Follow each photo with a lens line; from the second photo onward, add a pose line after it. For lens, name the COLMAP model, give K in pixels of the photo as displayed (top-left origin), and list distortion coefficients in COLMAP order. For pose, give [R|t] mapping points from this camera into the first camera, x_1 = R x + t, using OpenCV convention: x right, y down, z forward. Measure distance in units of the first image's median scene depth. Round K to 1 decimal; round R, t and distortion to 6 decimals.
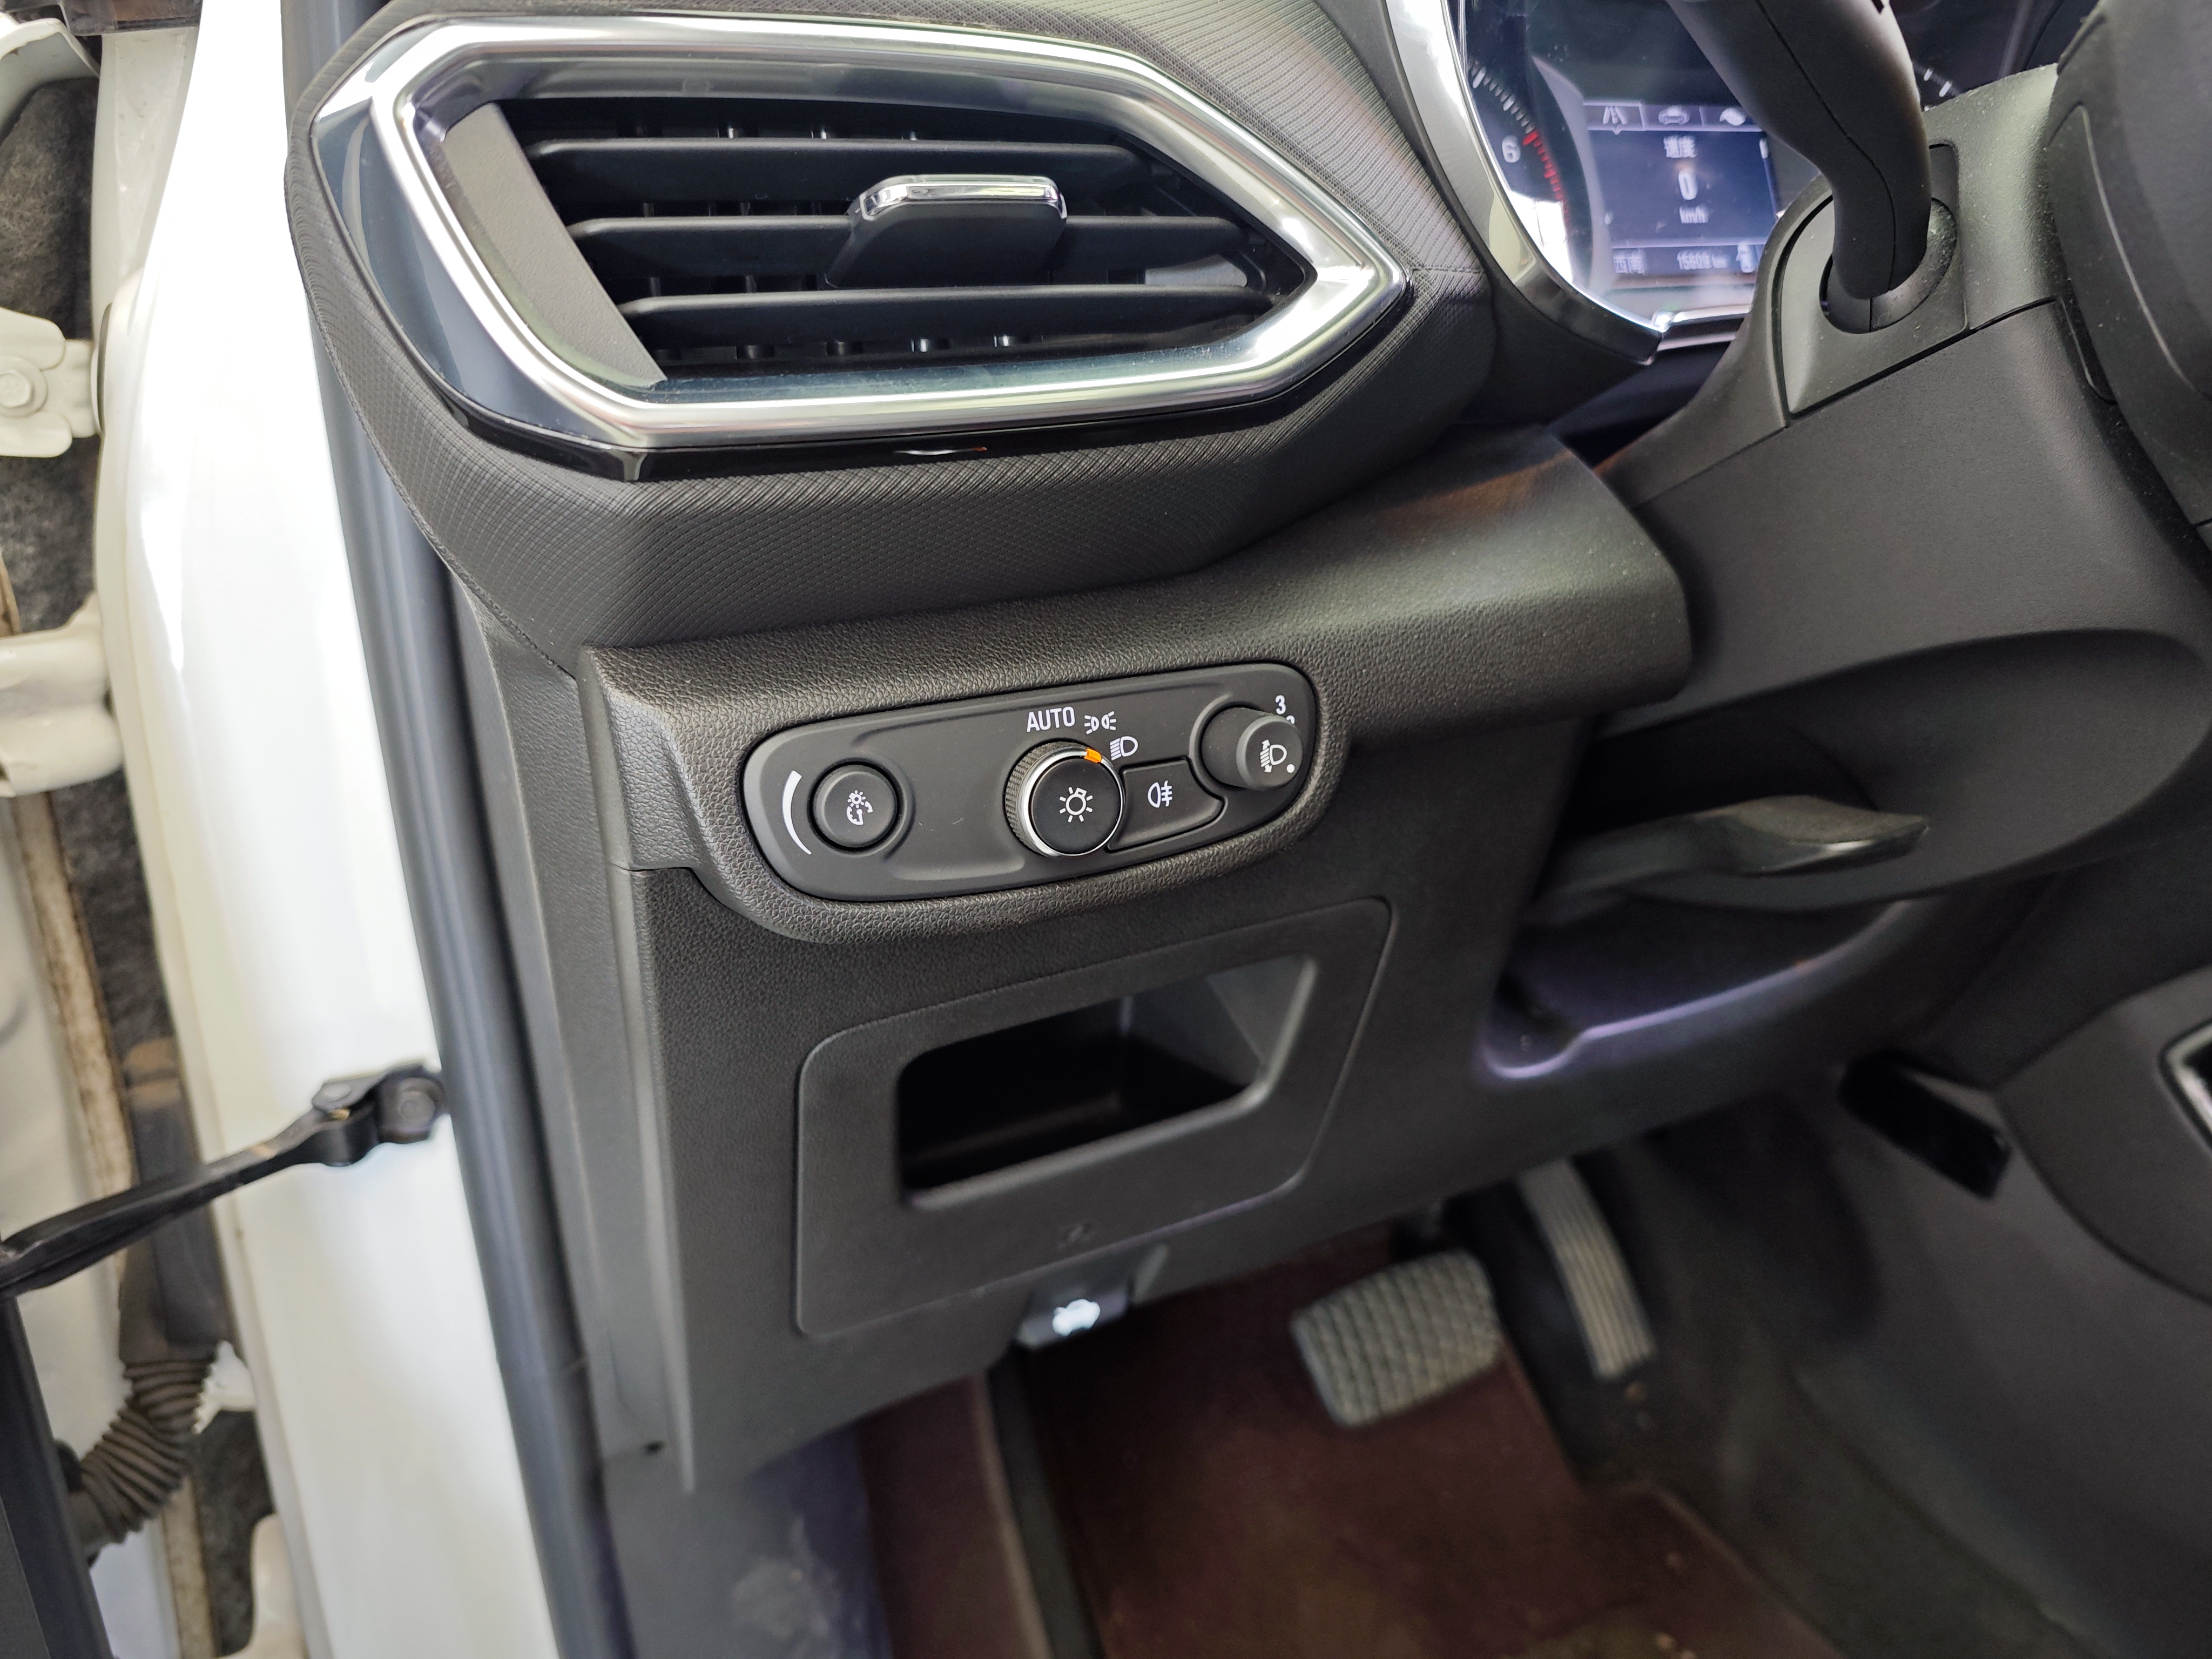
lens RADIAL K [[1543.8, 0, 1093.8], [0, 1543.8, 816.3], [0, 0, 1]] dist [0.020158, -0.054288]
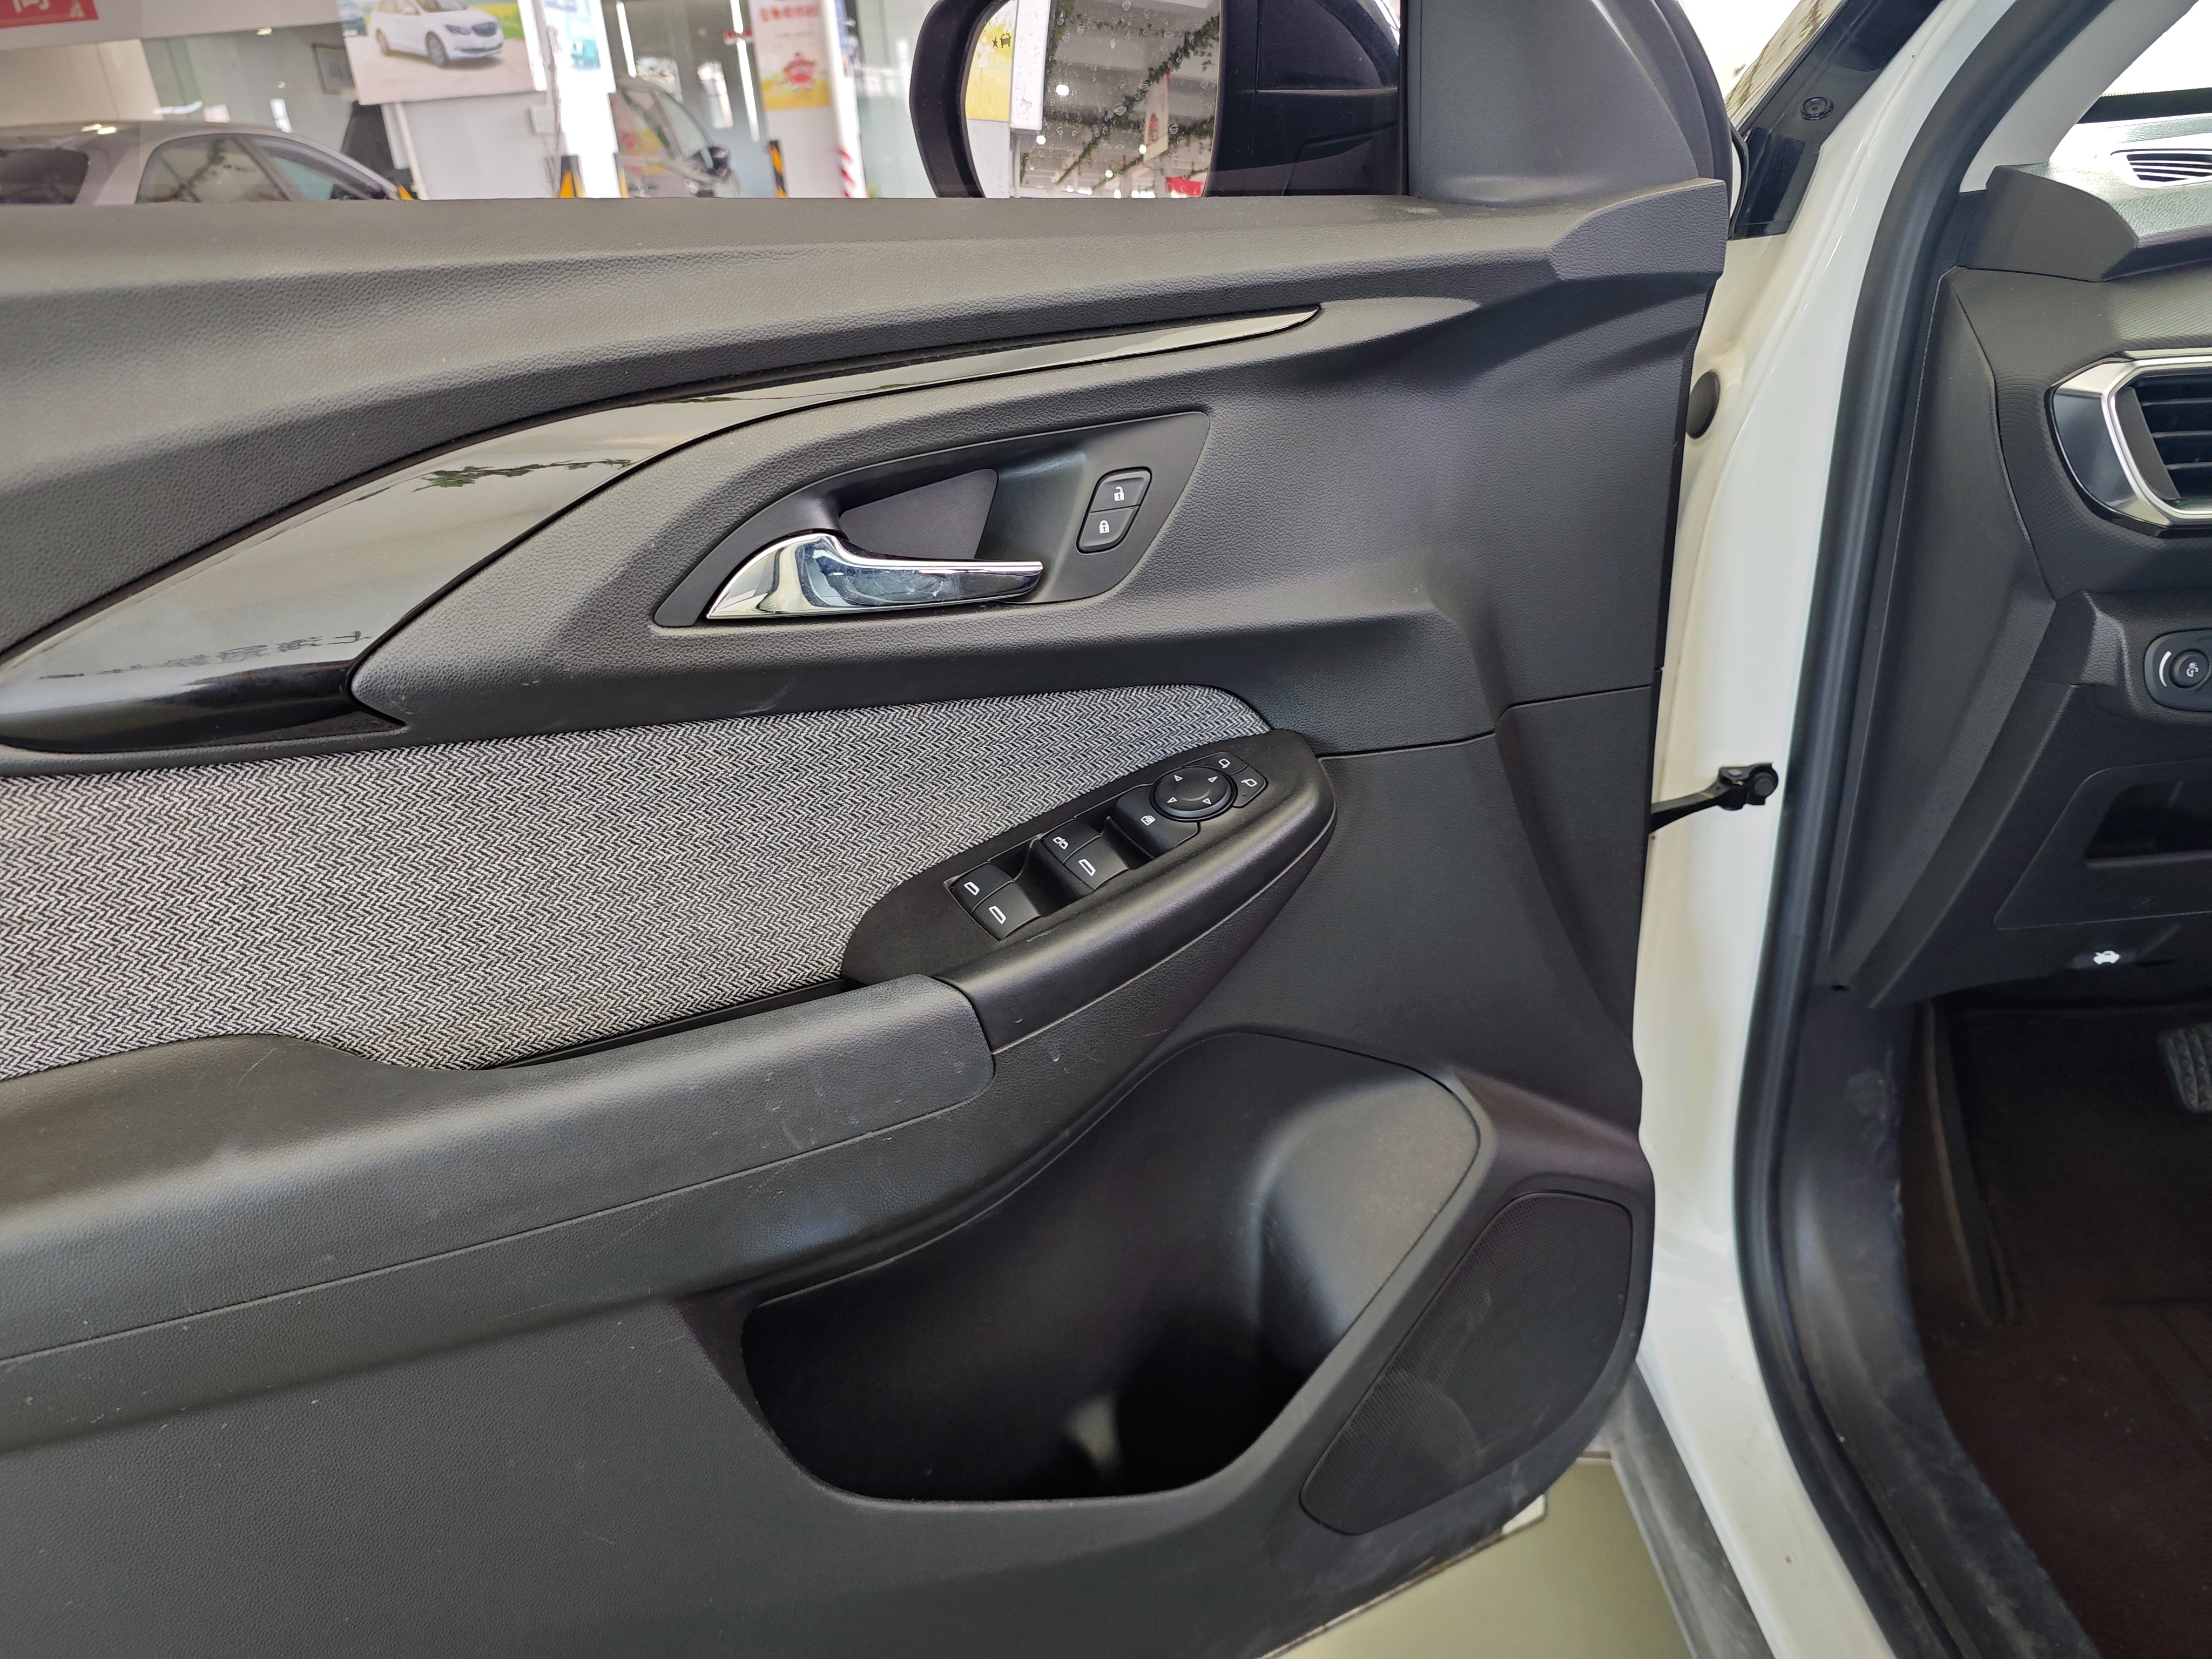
lens RADIAL K [[1543.8, 0, 1107.9], [0, 1543.8, 831.1], [0, 0, 1]] dist [0.020158, -0.054288]
pose [[0.925289, 0.147086, -0.349580, -0.521019], [-0.099405, 0.983565, 0.150724, 0.029815], [0.366004, -0.104713, 0.924703, -1.136331]]
